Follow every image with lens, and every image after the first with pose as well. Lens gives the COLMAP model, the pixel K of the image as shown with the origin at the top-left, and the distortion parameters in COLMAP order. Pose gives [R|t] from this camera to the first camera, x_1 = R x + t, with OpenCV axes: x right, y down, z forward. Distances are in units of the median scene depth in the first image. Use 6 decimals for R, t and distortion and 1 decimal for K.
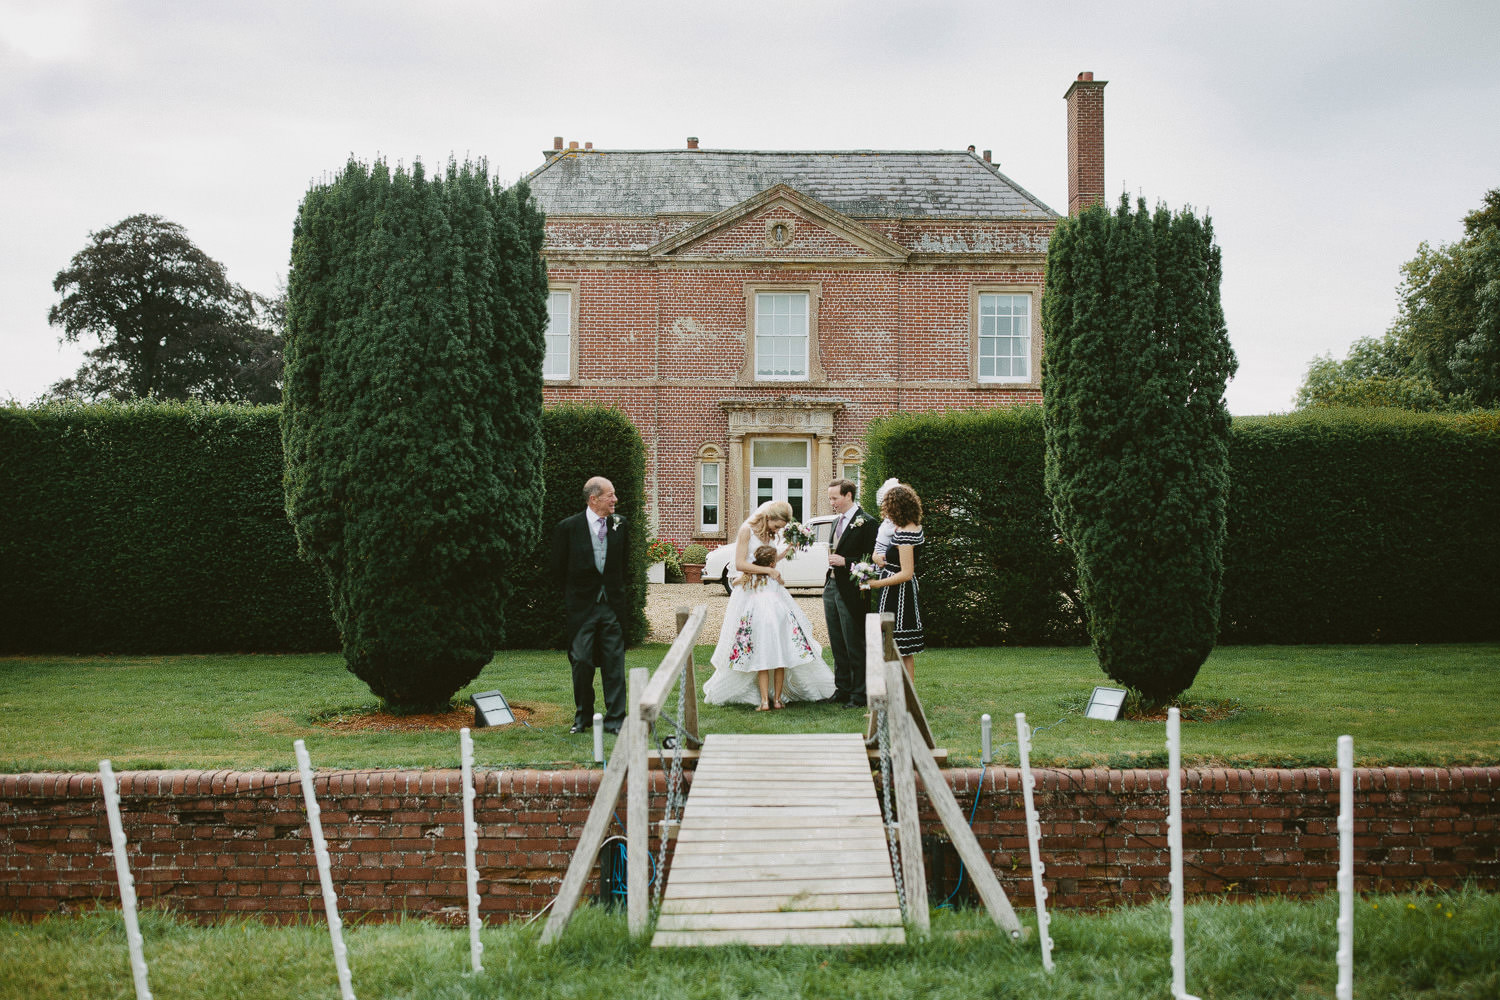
lens RADIAL K [[1521.8, 0, 750.2], [0, 1521.8, 503.5], [0, 0, 1]] dist [0.000086, 0.000000]
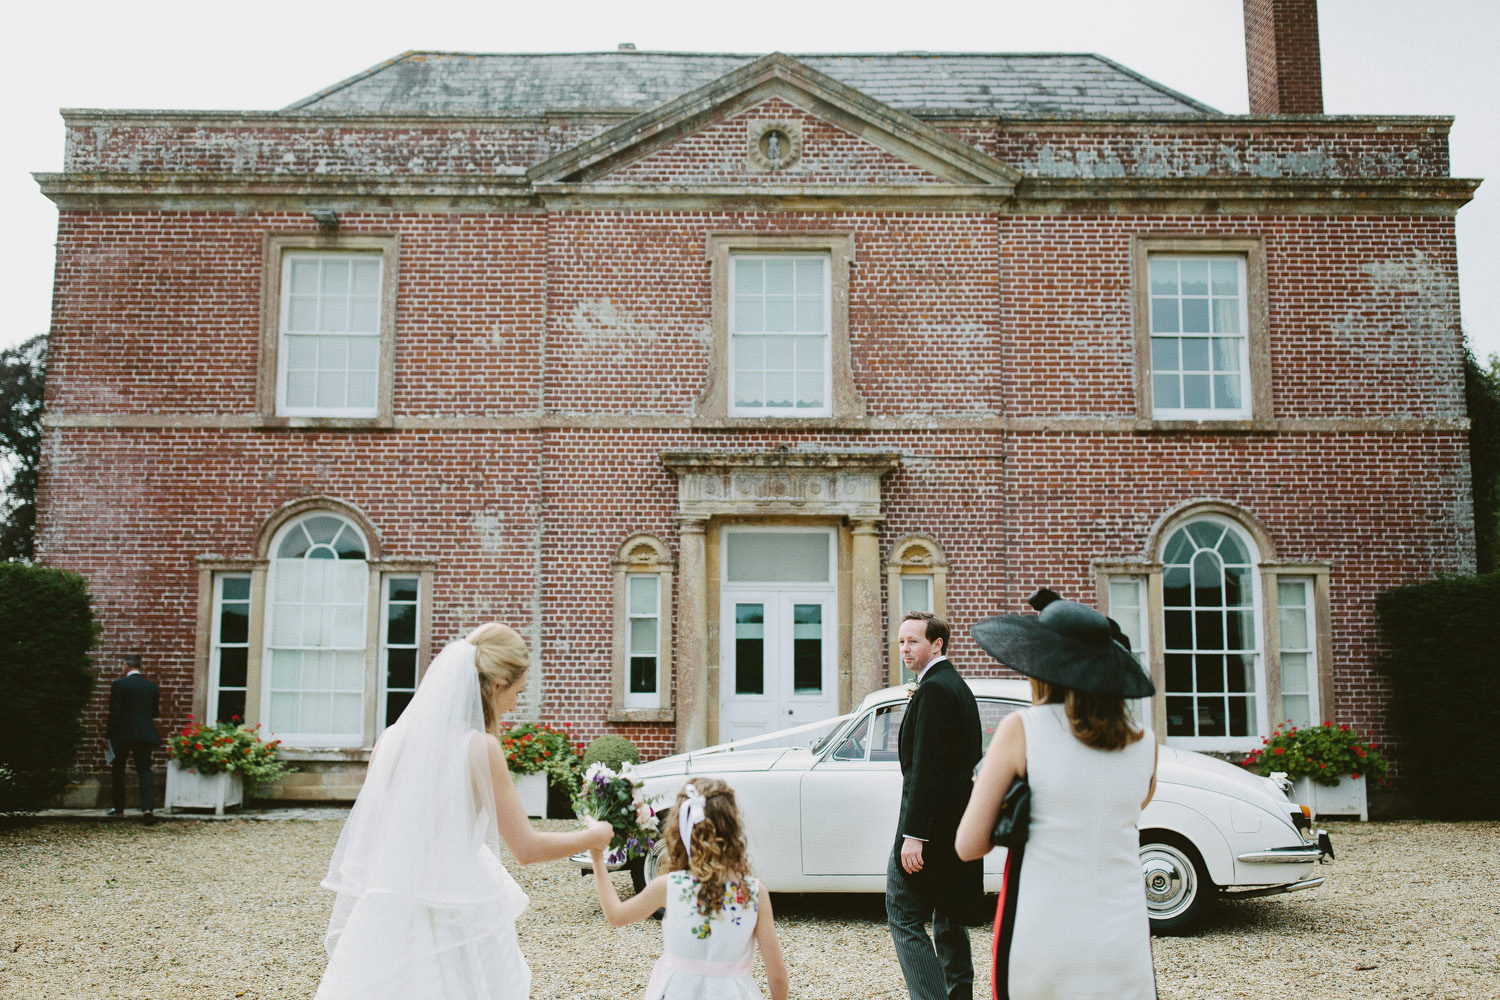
lens RADIAL K [[1521.8, 0, 736.8], [0, 1521.8, 485.9], [0, 0, 1]] dist [0.000086, 0.000000]
pose [[0.999987, -0.005067, -0.000947, 0.006121], [0.004932, 0.993877, -0.110380, 0.000874], [0.001500, 0.110374, 0.993889, 0.480700]]
